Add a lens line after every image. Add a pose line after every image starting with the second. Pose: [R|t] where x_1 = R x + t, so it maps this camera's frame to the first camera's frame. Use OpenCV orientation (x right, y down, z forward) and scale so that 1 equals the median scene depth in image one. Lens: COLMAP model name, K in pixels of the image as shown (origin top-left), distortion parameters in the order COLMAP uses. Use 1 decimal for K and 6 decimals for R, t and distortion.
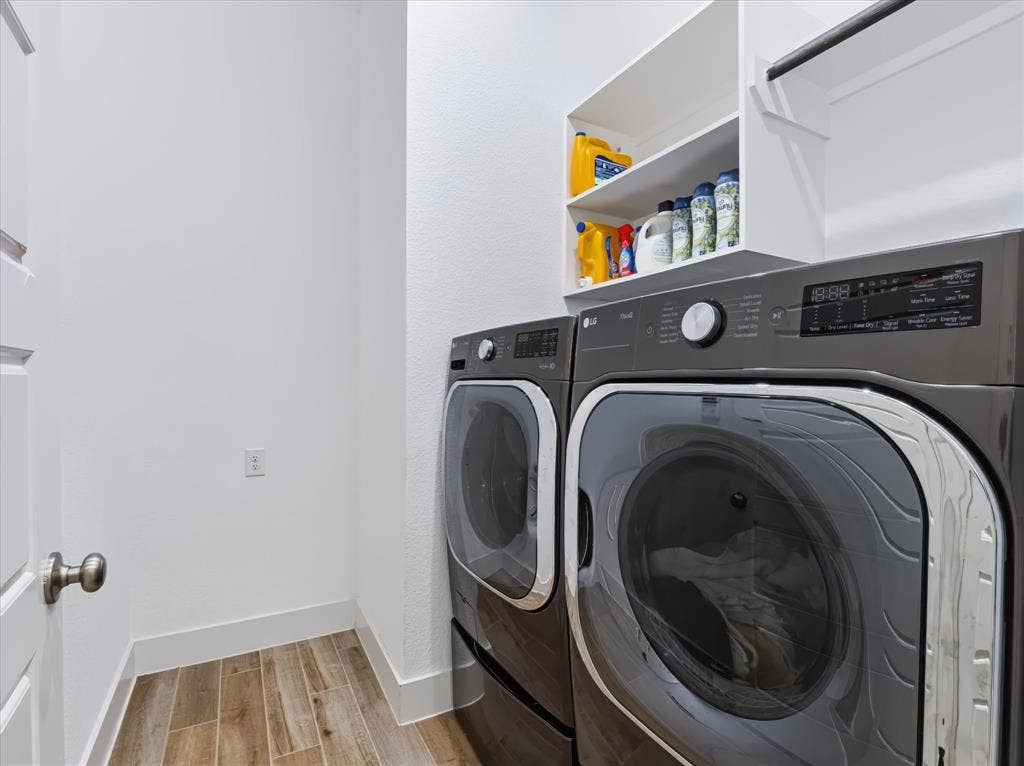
lens RADIAL K [[506.4, 0, 512.0], [0, 506.4, 383.0], [0, 0, 1]] dist [-0.015619, -0.000426]
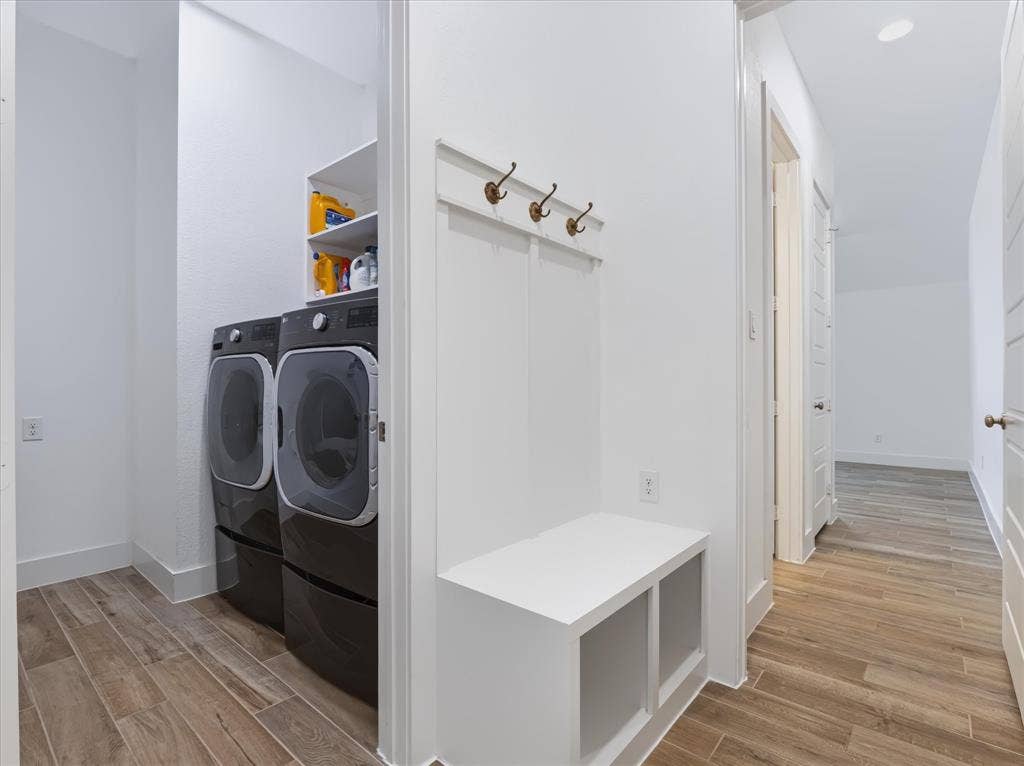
lens RADIAL K [[506.4, 0, 512.0], [0, 506.4, 383.0], [0, 0, 1]] dist [-0.015619, -0.000426]
pose [[0.935463, -0.003257, 0.353409, 0.155068], [0.004381, 0.999988, -0.002381, 0.069103], [-0.353397, 0.003775, 0.935466, -0.593805]]
